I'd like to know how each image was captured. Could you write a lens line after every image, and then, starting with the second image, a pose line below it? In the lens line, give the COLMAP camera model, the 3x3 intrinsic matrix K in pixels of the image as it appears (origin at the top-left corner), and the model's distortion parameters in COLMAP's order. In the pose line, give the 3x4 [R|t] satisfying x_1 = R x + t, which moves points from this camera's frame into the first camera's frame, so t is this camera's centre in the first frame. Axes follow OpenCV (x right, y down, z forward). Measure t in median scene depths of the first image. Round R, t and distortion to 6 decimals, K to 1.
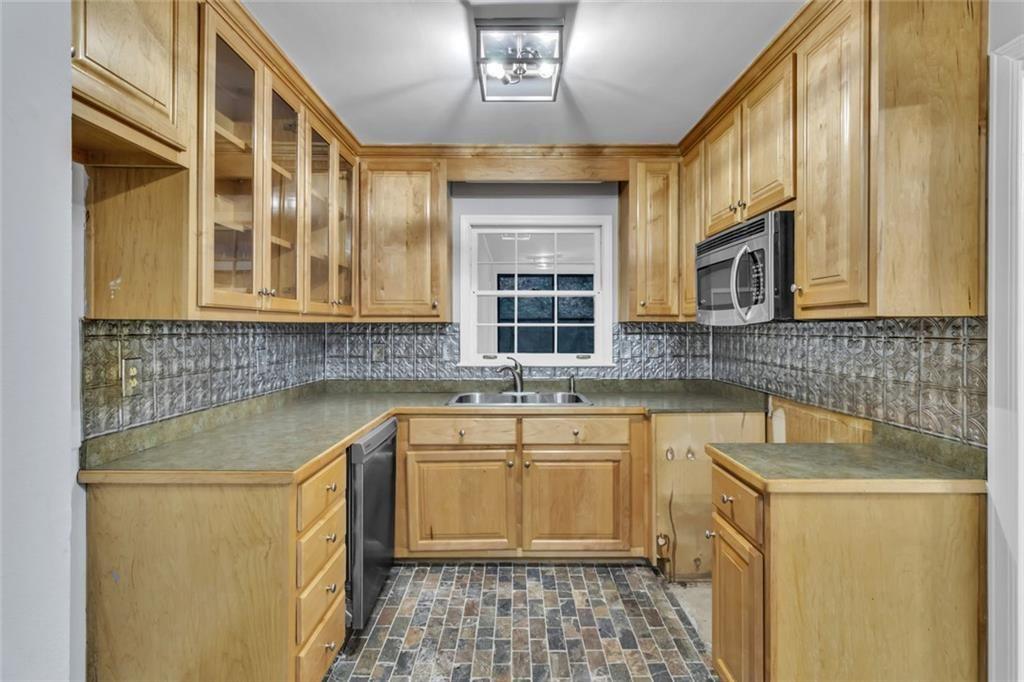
lens RADIAL K [[481.3, 0, 514.1], [0, 481.3, 331.6], [0, 0, 1]] dist [0.000001, -0.000588]
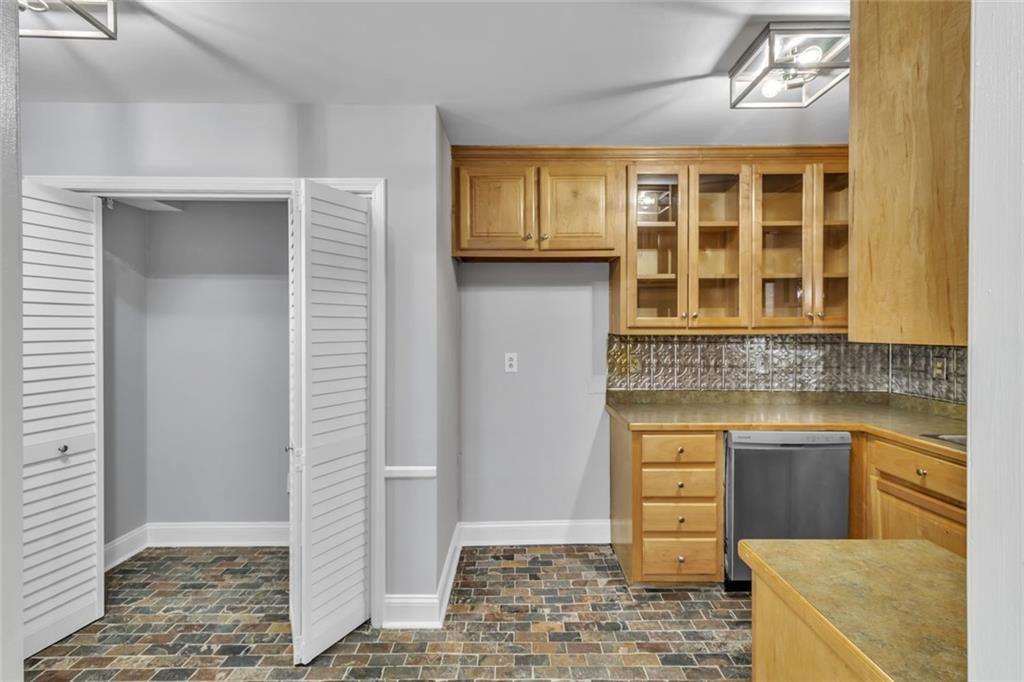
lens RADIAL K [[481.3, 0, 514.6], [0, 481.3, 334.3], [0, 0, 1]] dist [0.000001, -0.000588]
pose [[-0.001169, 0.009426, -0.999955, 0.819069], [-0.006977, 0.999931, 0.009434, -0.027047], [0.999975, 0.006988, -0.001103, 0.378314]]
